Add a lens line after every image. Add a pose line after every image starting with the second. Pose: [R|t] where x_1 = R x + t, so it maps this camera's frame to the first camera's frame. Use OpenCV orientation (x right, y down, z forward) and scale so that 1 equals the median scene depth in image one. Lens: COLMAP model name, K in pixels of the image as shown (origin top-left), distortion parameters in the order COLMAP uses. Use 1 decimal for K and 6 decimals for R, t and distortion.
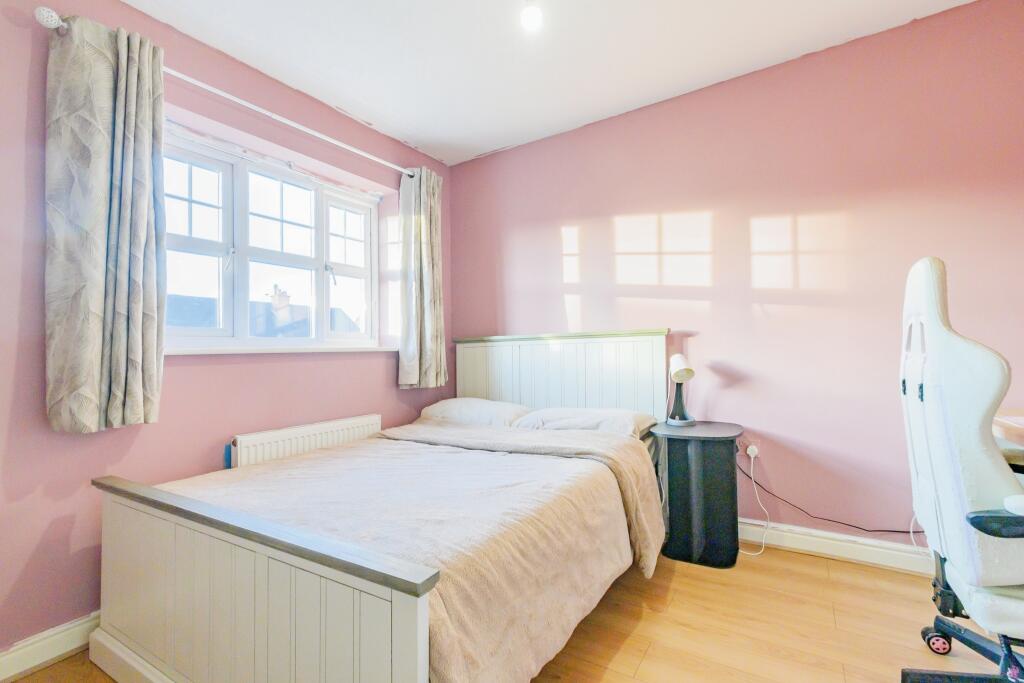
lens RADIAL K [[459.4, 0, 512.0], [0, 459.4, 341.5], [0, 0, 1]] dist [-0.000437, -0.000064]
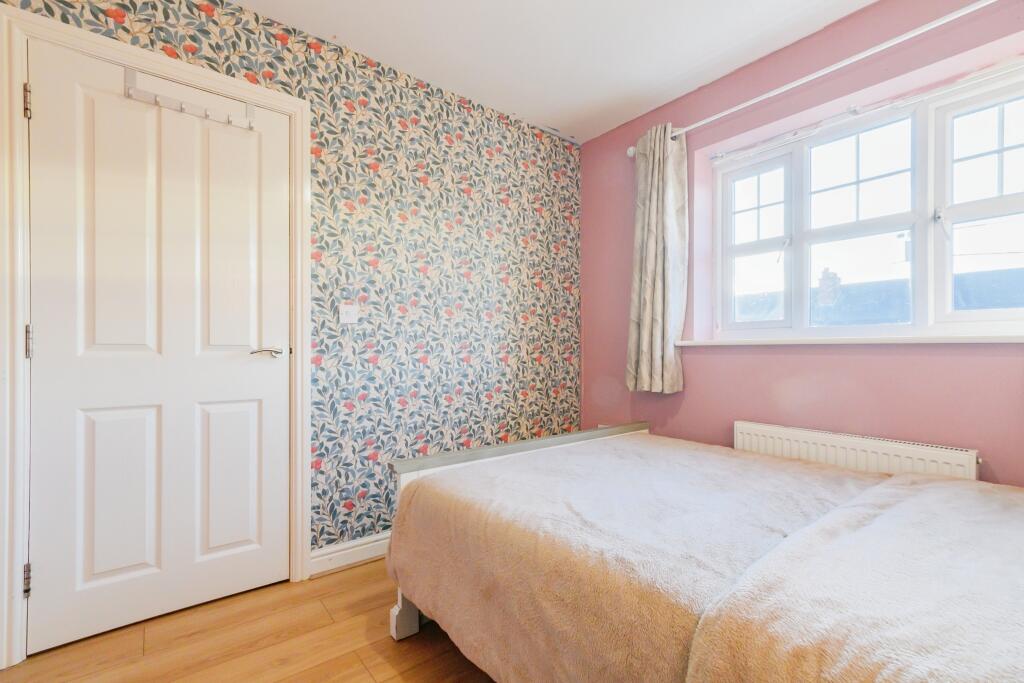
lens RADIAL K [[459.4, 0, 512.0], [0, 459.4, 341.5], [0, 0, 1]] dist [-0.000437, -0.000064]
pose [[-0.339544, 0.005040, -0.940577, 0.529086], [0.030452, 0.999520, -0.005637, 0.006739], [0.940097, -0.030556, -0.339535, 0.769120]]
